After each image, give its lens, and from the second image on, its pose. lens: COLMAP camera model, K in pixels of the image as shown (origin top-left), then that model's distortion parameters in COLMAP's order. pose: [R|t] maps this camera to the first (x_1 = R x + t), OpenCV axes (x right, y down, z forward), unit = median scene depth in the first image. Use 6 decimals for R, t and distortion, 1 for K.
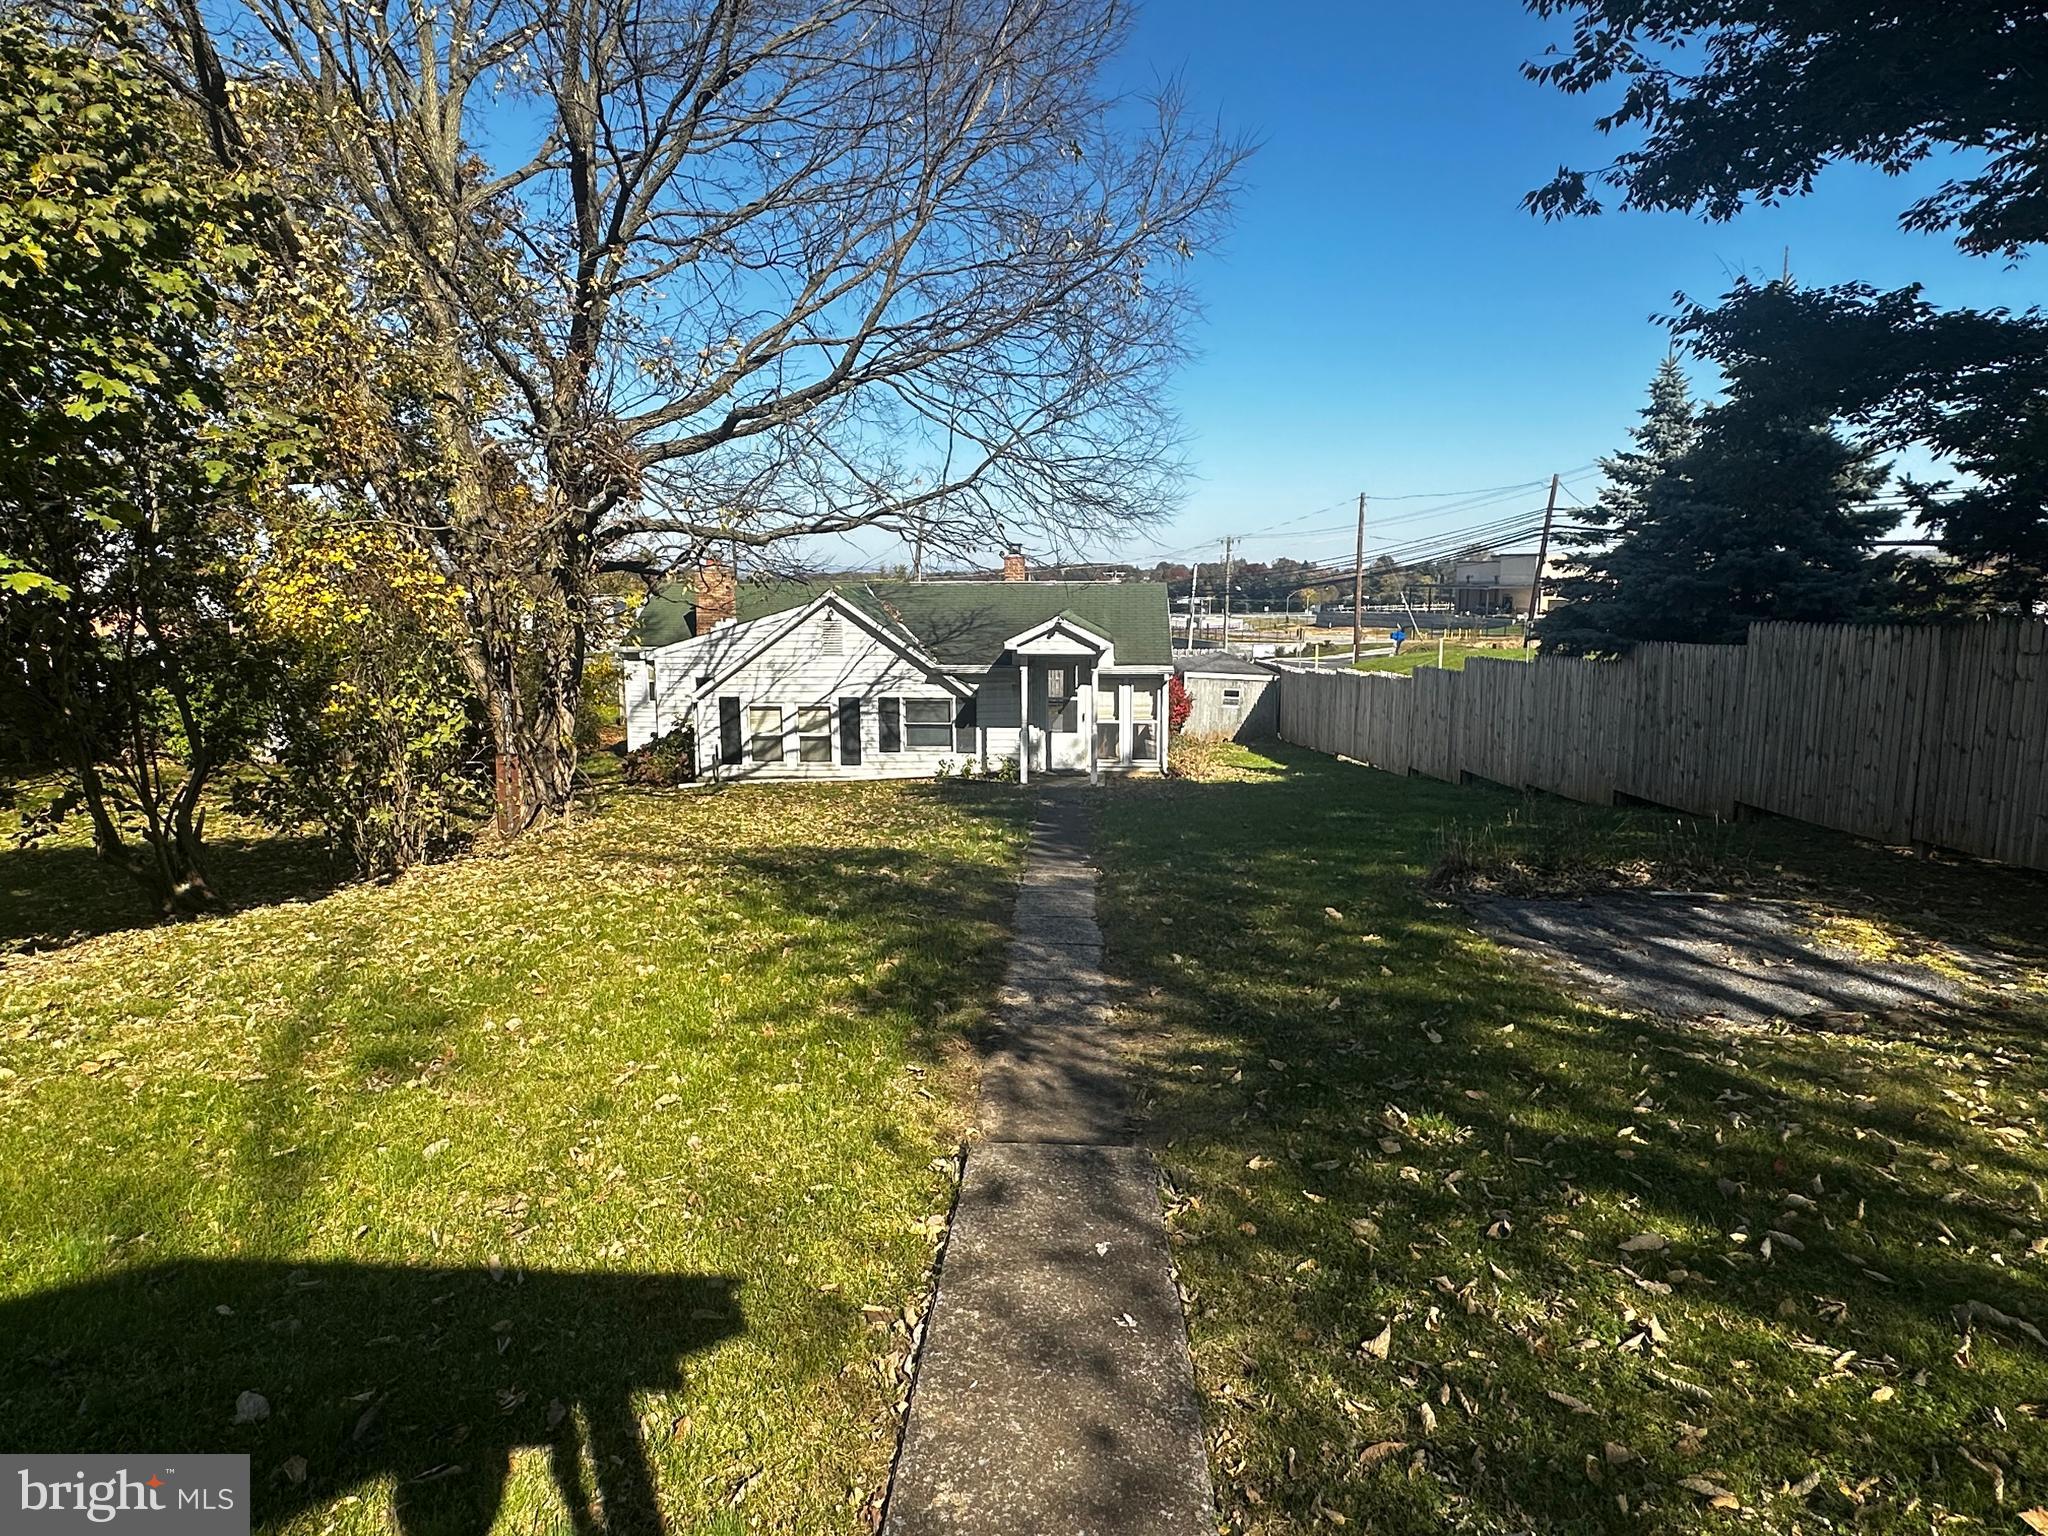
lens RADIAL K [[1237.7, 0, 1016.2], [0, 1237.7, 772.2], [0, 0, 1]] dist [0.004009, 0.000173]
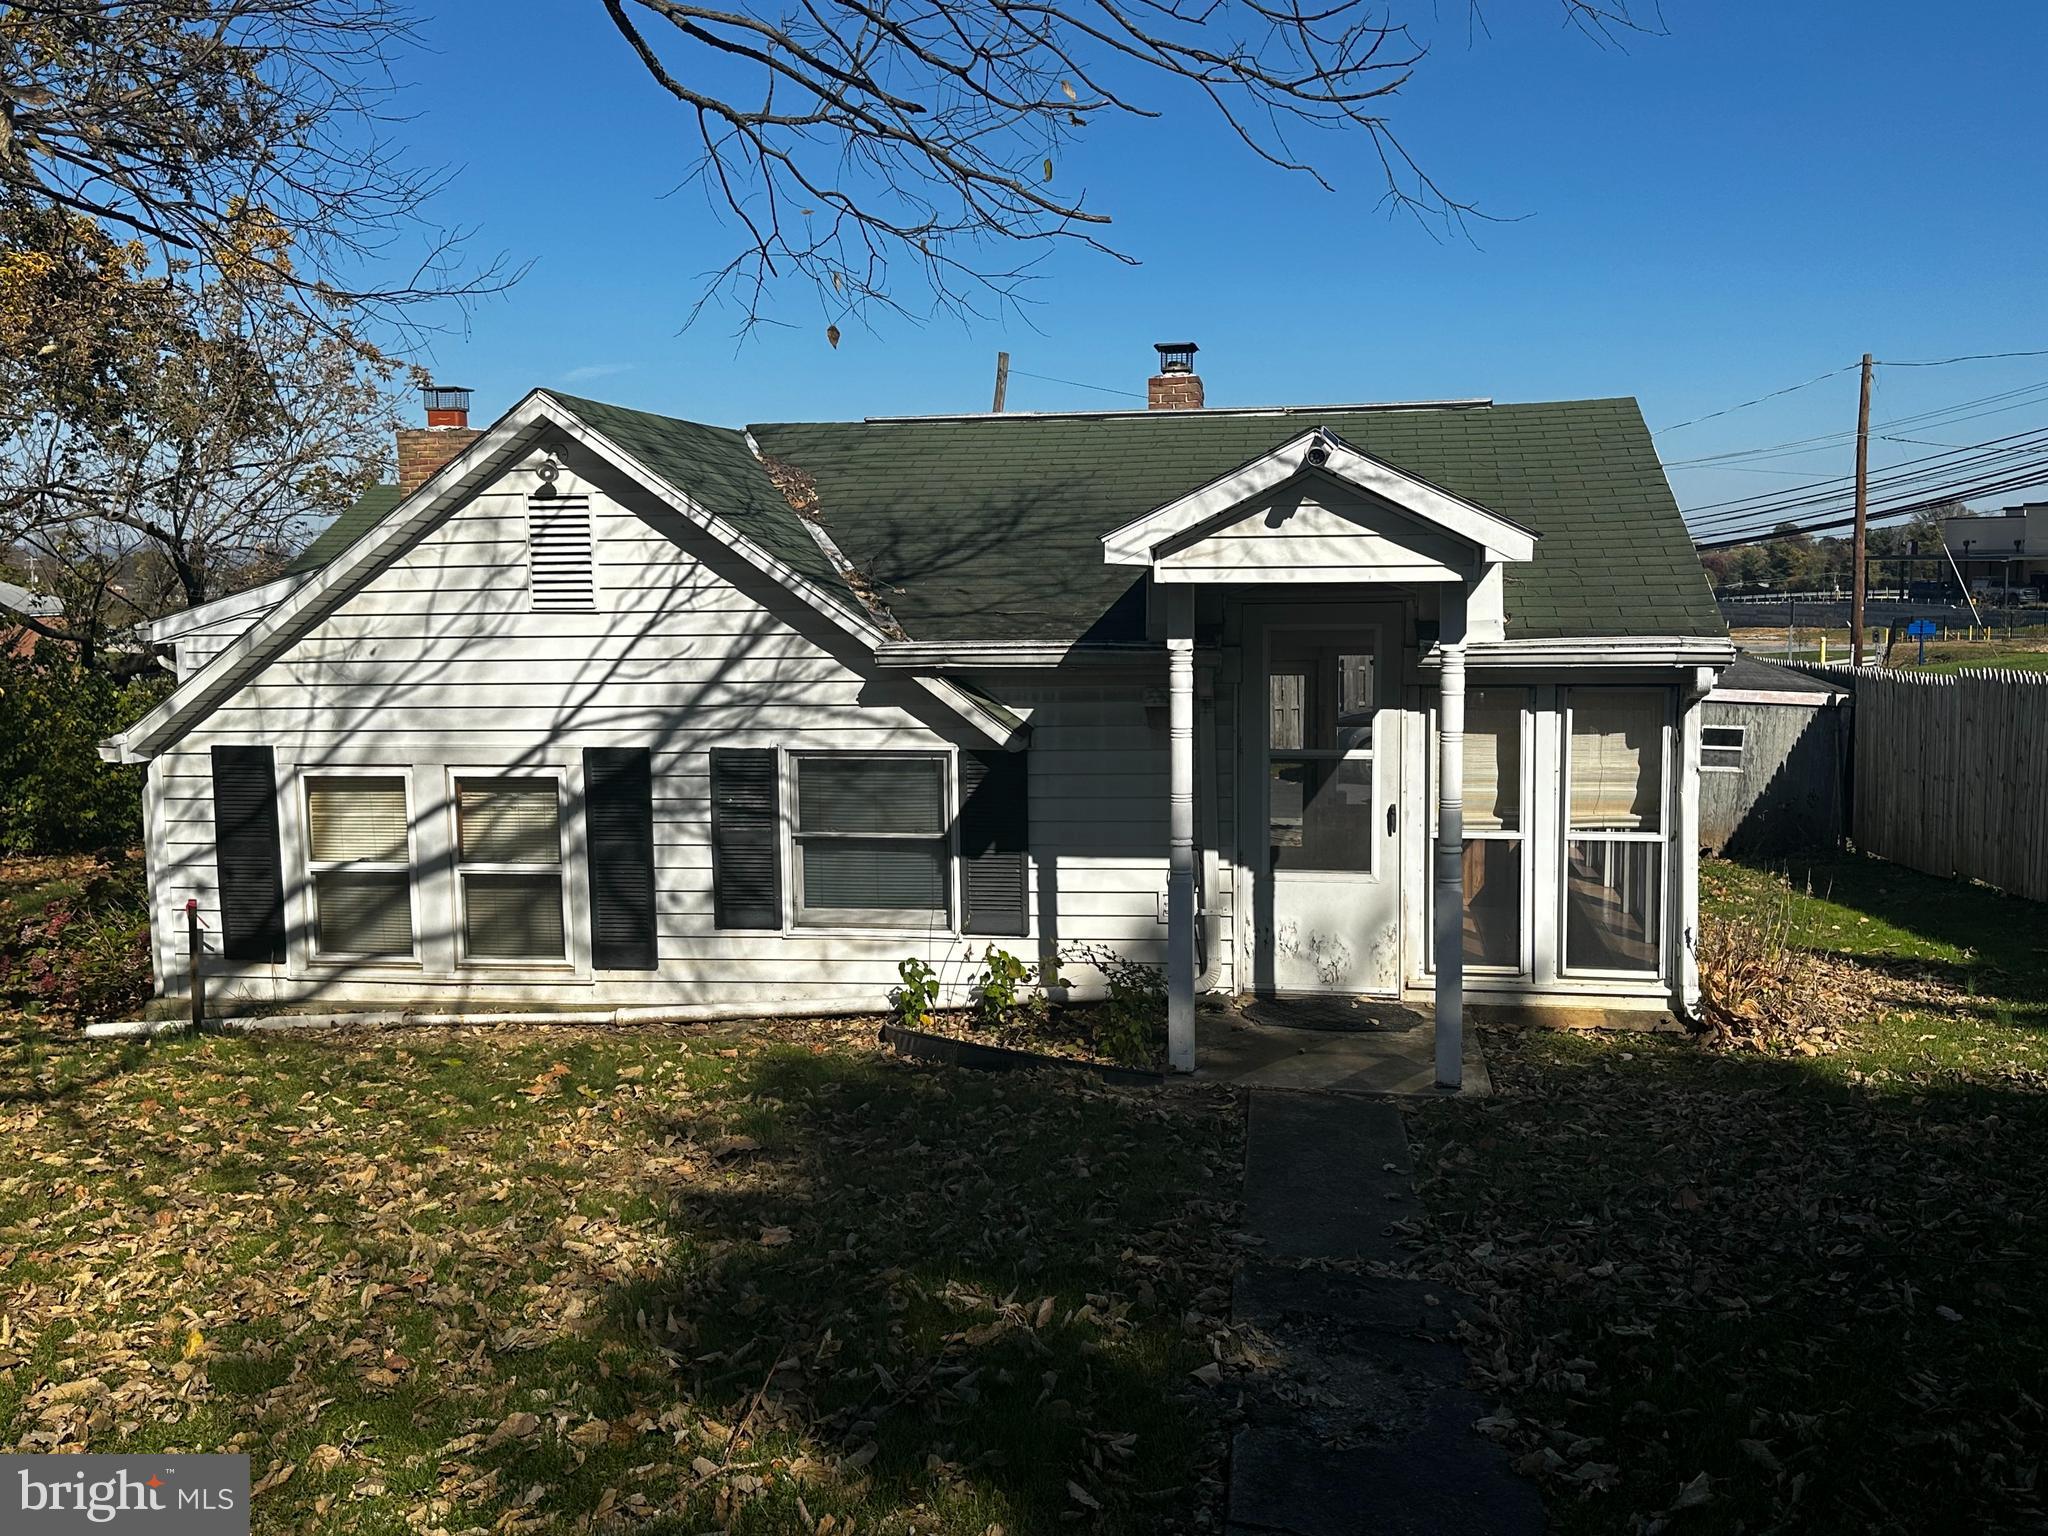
lens RADIAL K [[1832.2, 0, 1027.1], [0, 1832.2, 761.1], [0, 0, 1]] dist [0.198946, -0.415432]
pose [[0.995189, 0.001291, -0.097964, 0.011526], [-0.006187, 0.998746, -0.049686, -0.035600], [0.097777, 0.050053, 0.993949, 0.553994]]
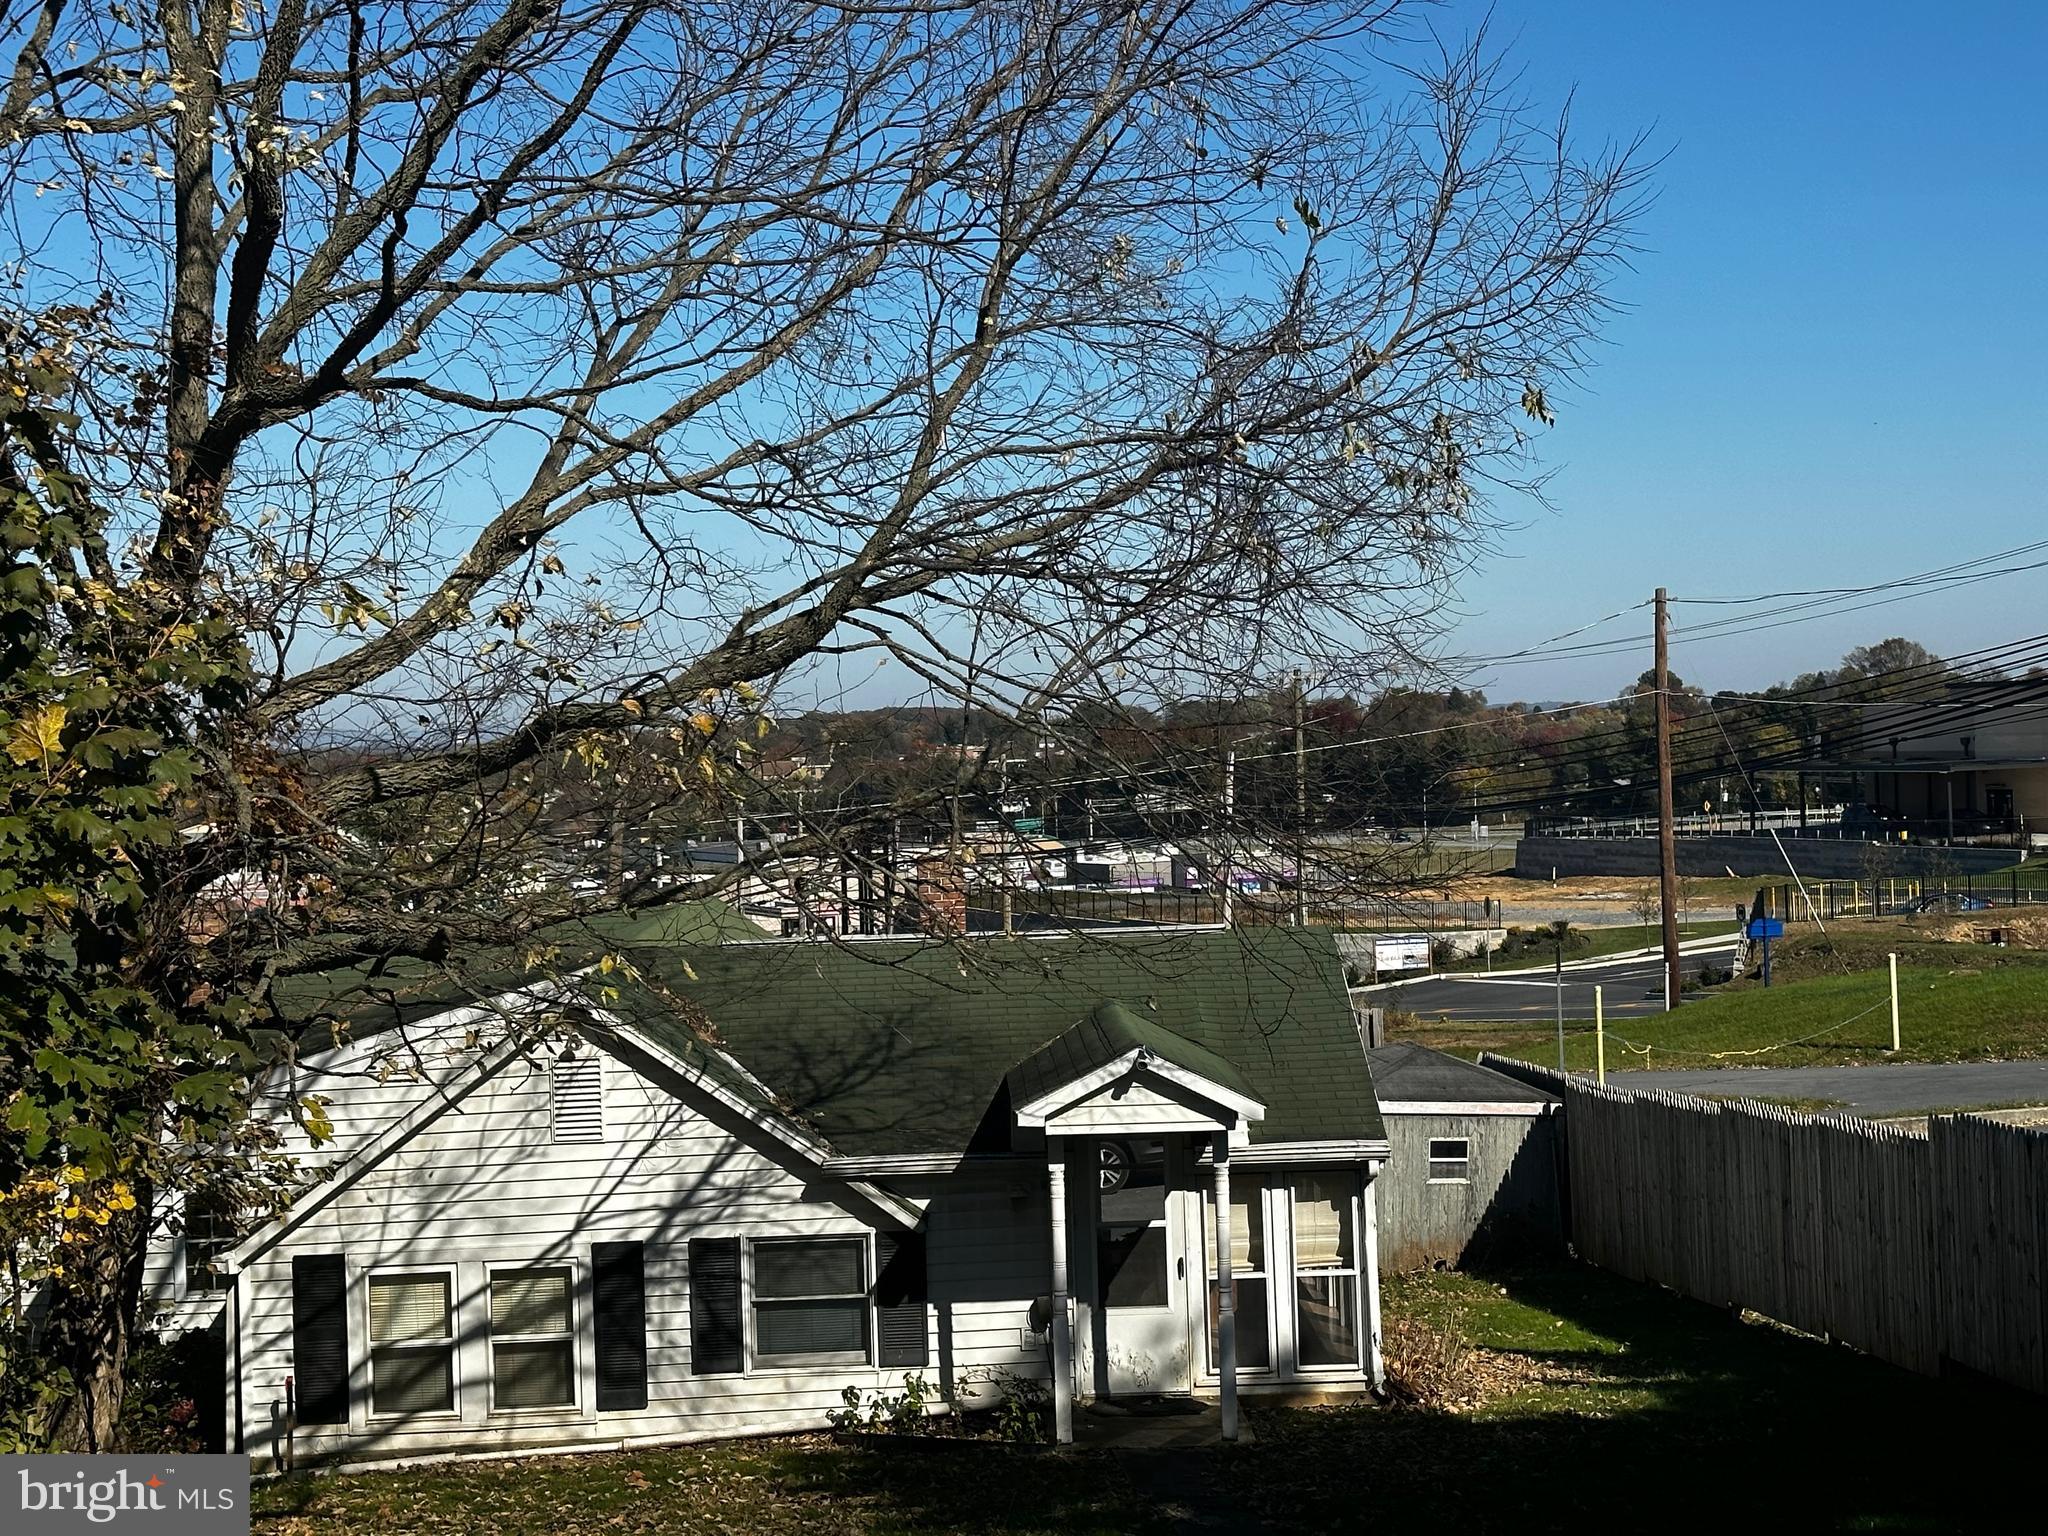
lens RADIAL K [[3299.2, 0, 1031.9], [0, 3299.2, 763.9], [0, 0, 1]] dist [0.181762, -0.315478]
pose [[0.994762, -0.028944, 0.098033, -0.100873], [0.043404, 0.987921, -0.148753, -0.047749], [-0.092544, 0.152229, 0.984003, -0.132259]]
